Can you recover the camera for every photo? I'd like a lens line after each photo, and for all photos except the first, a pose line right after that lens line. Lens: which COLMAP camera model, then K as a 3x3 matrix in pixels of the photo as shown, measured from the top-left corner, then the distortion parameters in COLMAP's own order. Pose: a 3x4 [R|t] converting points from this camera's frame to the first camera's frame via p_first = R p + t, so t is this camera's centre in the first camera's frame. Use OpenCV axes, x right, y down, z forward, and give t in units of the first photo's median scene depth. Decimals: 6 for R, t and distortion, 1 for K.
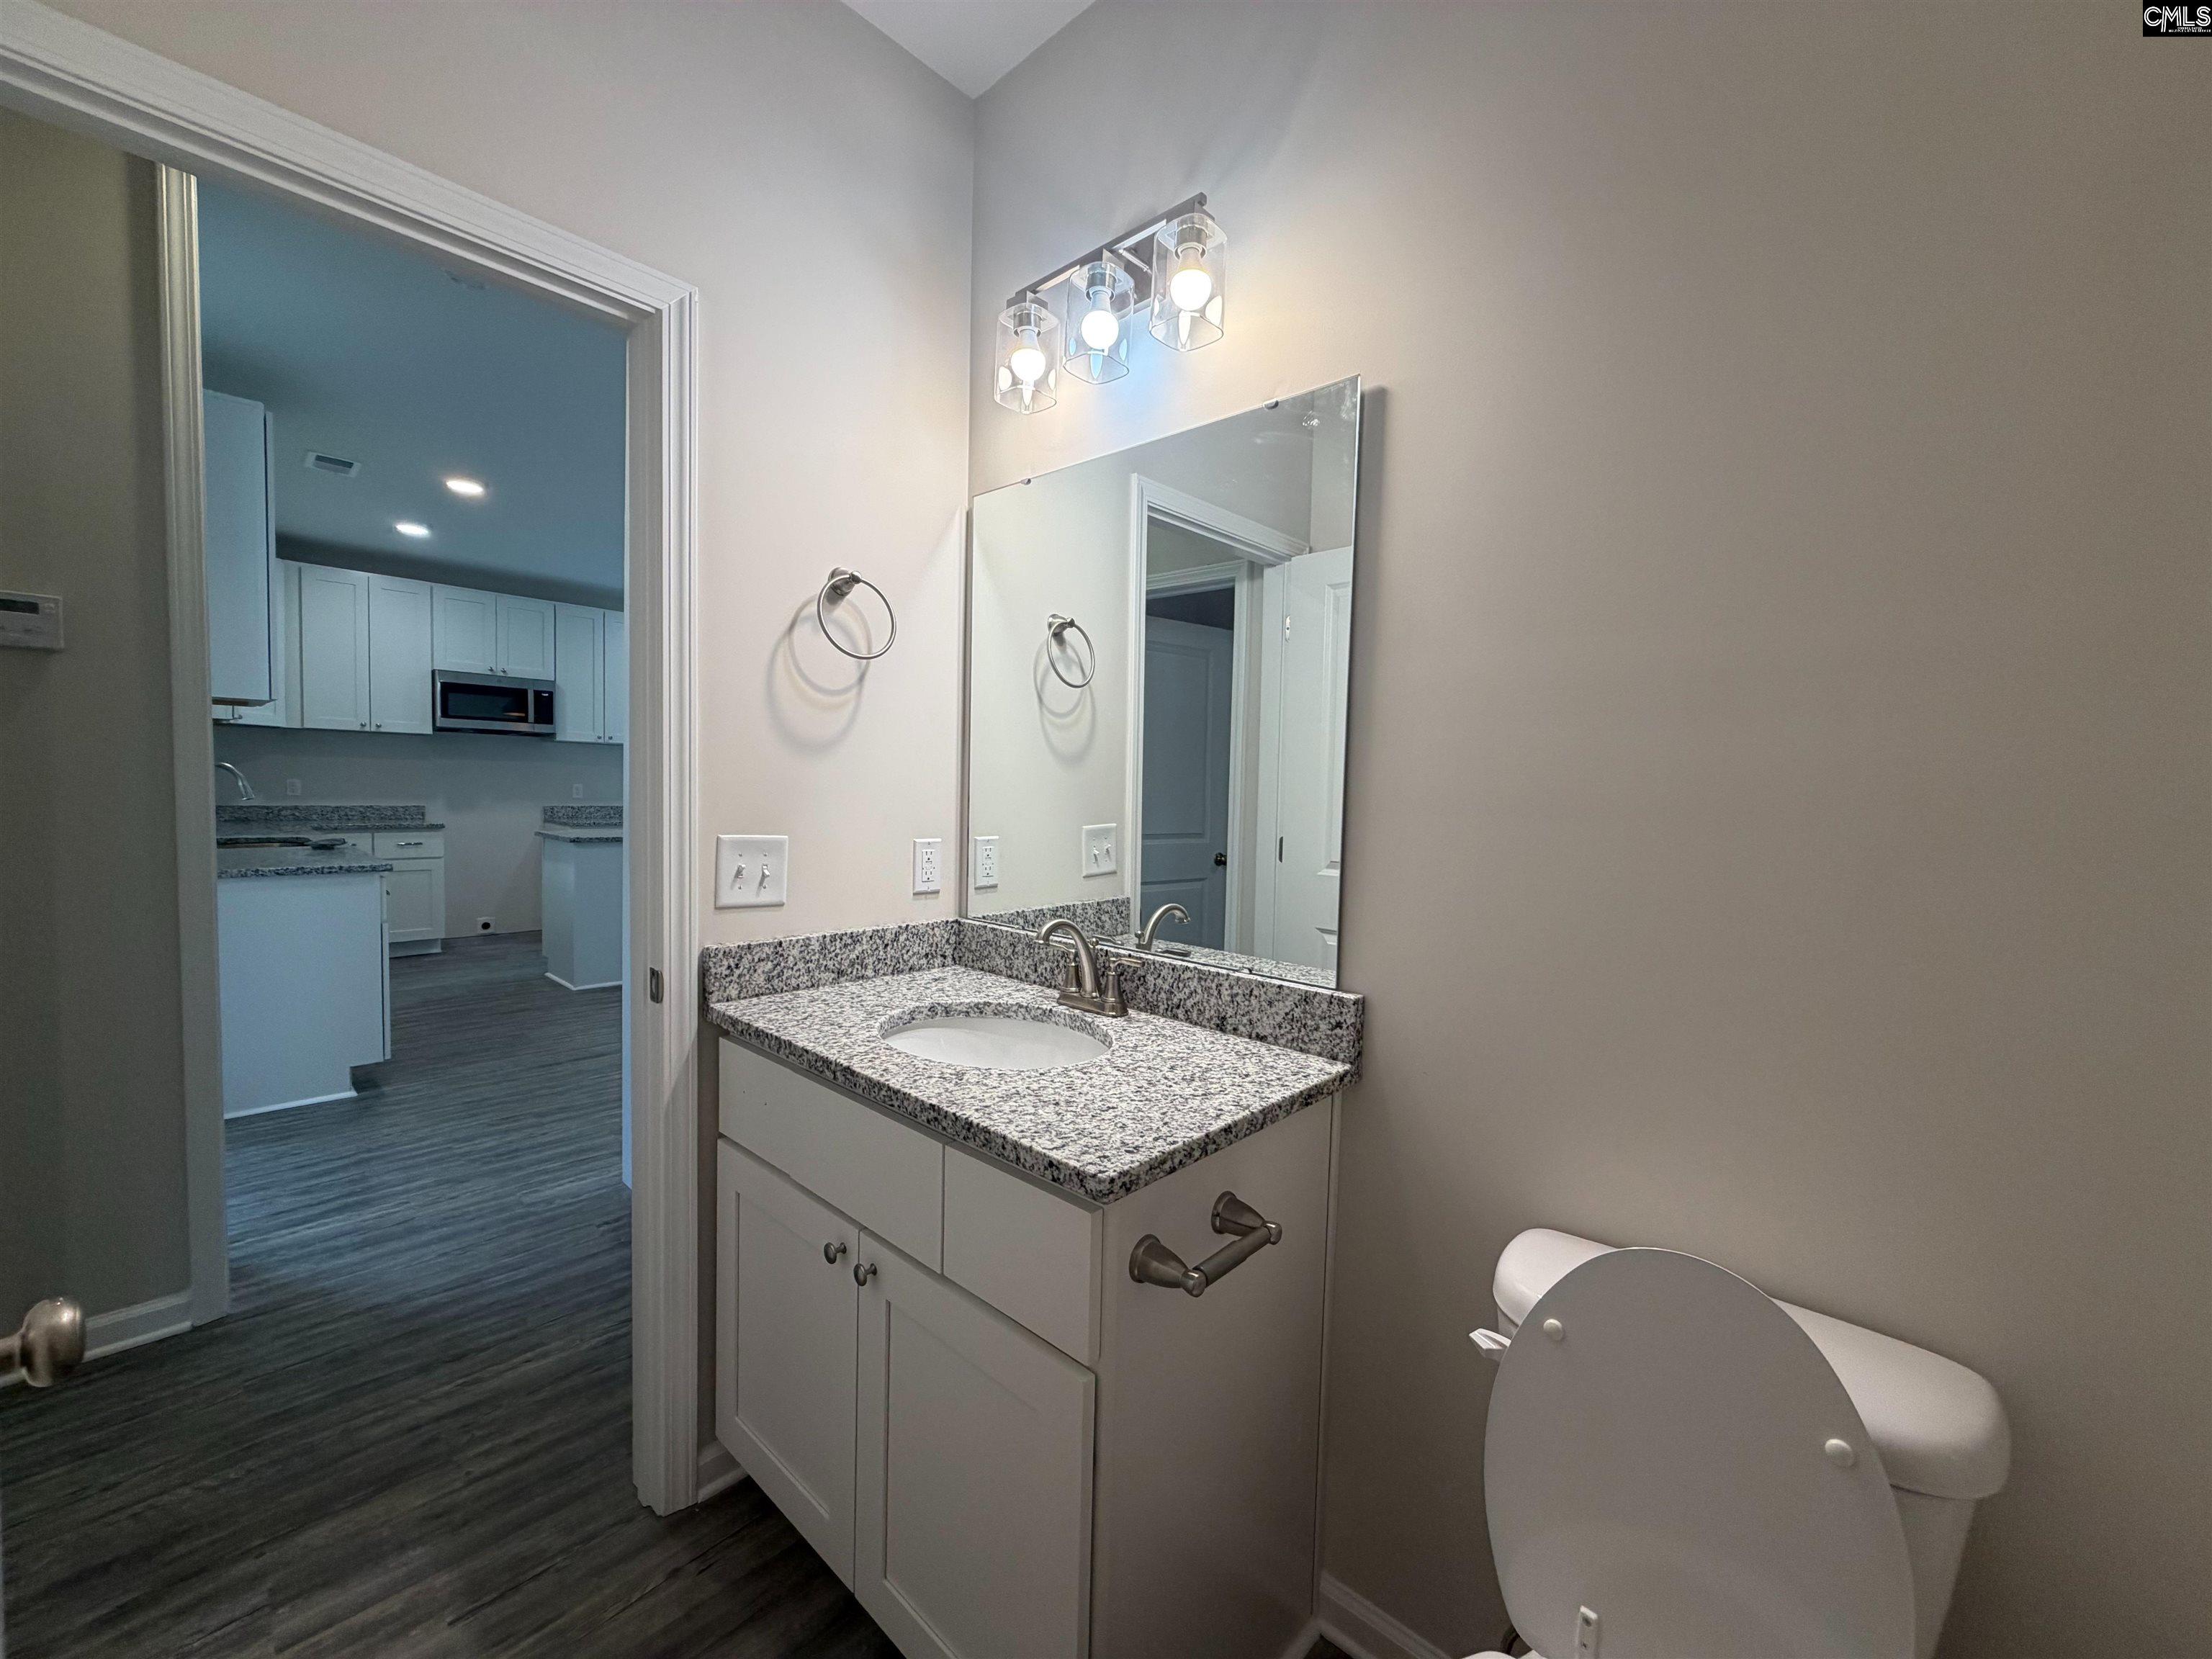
lens RADIAL K [[882.7, 0, 1104.4], [0, 882.7, 828.6], [0, 0, 1]] dist [0.002162, -0.000537]
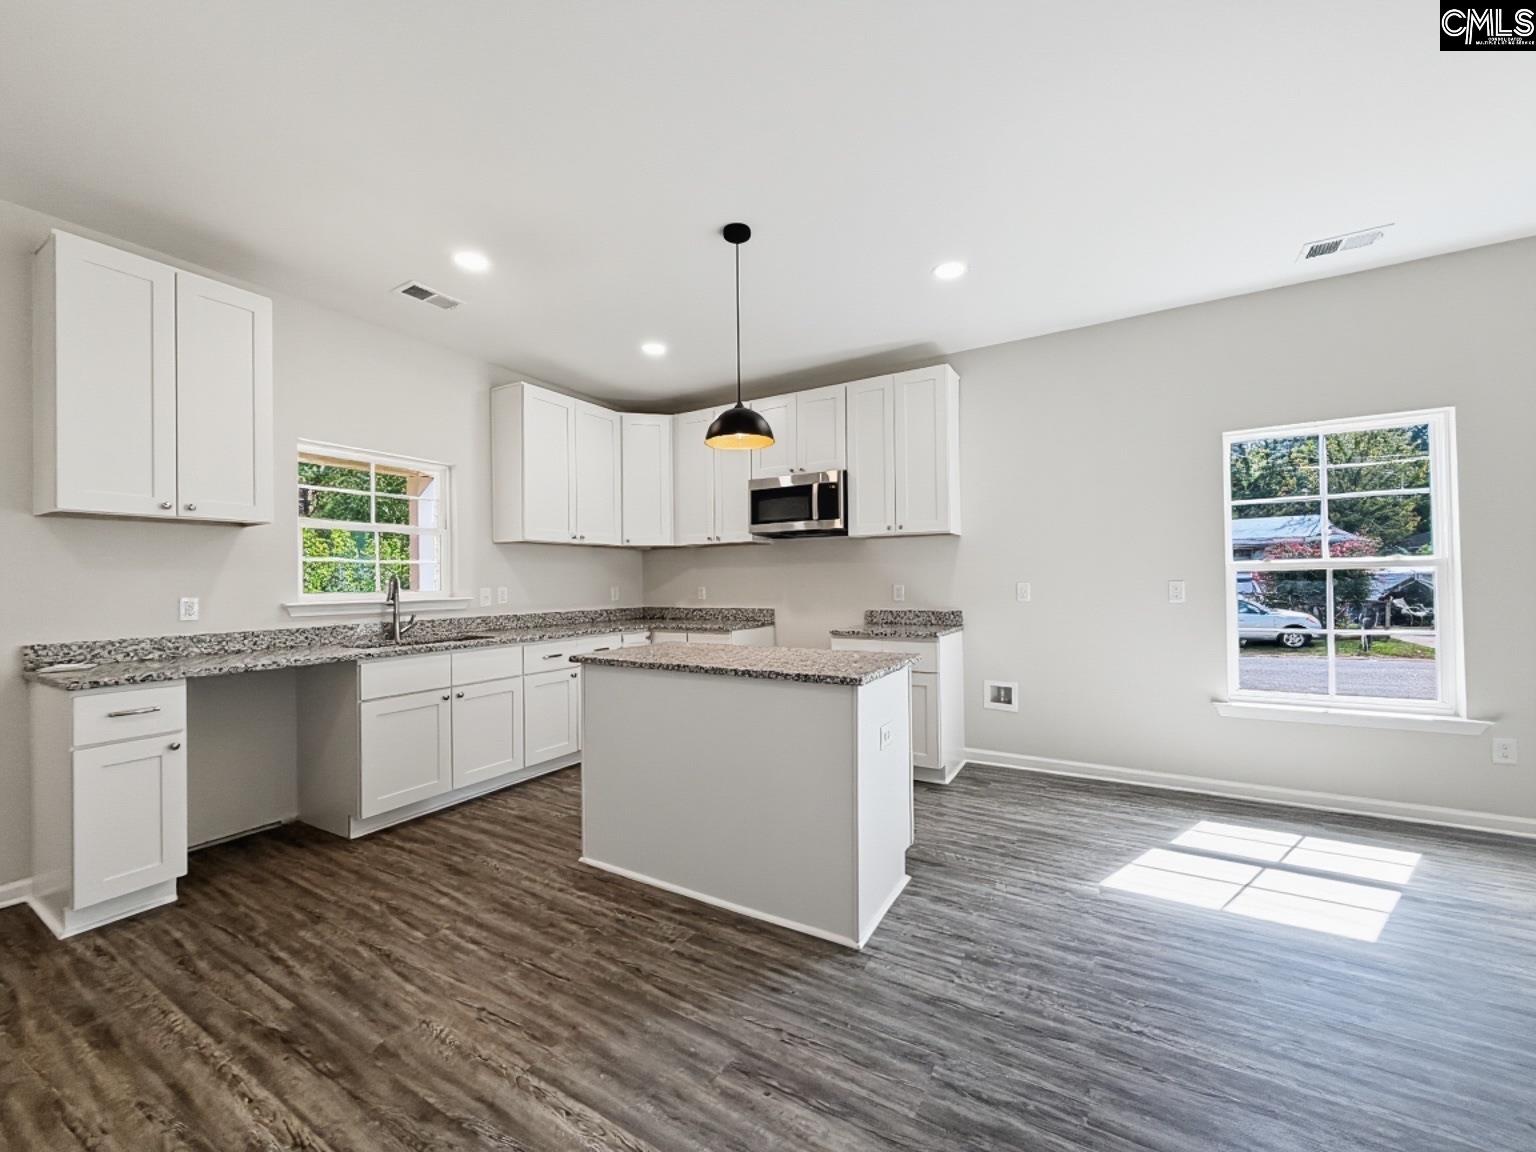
lens RADIAL K [[613.0, 0, 762.2], [0, 613.0, 576.1], [0, 0, 1]] dist [0.002162, -0.000537]
pose [[0.208071, -0.039641, -0.977310, -0.041797], [-0.028090, 0.998524, -0.046482, -0.030796], [0.977710, 0.037124, 0.206651, 0.844135]]
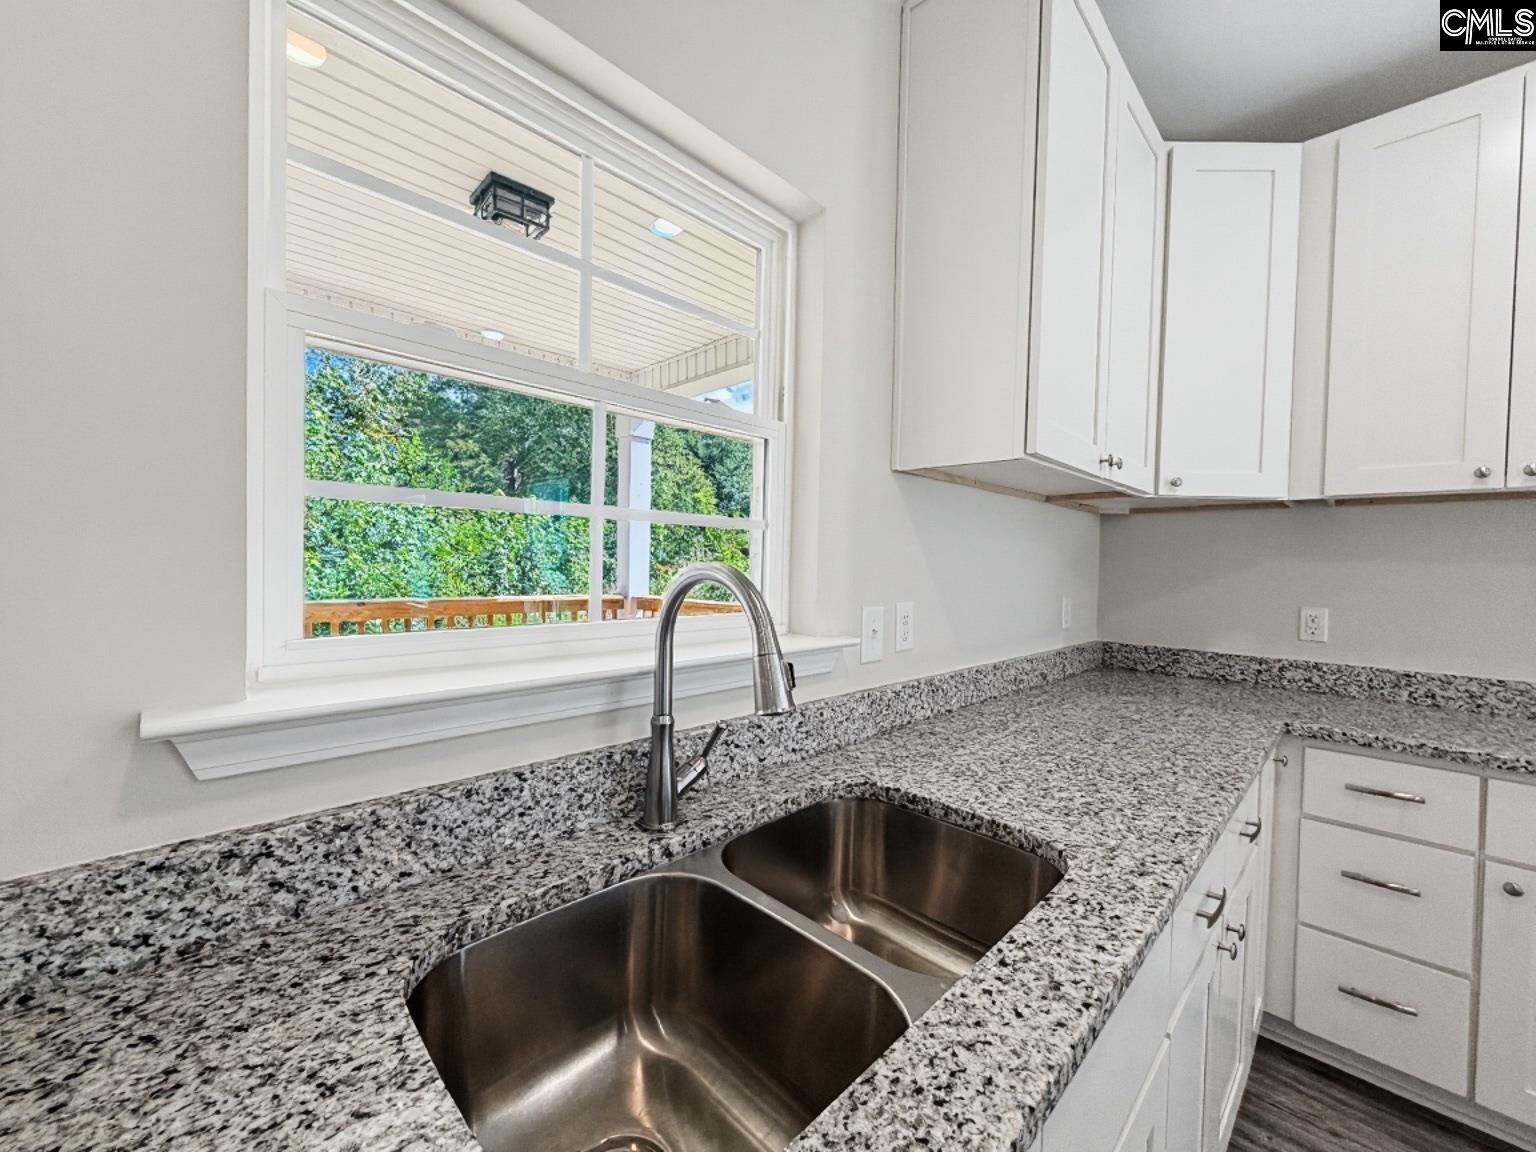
lens RADIAL K [[613.0, 0, 764.1], [0, 613.0, 575.2], [0, 0, 1]] dist [0.002162, -0.000537]
pose [[-0.044248, -0.000679, -0.999020, -0.524713], [-0.073717, 0.997276, 0.002587, -0.048426], [0.996297, 0.073759, -0.044178, 0.660493]]
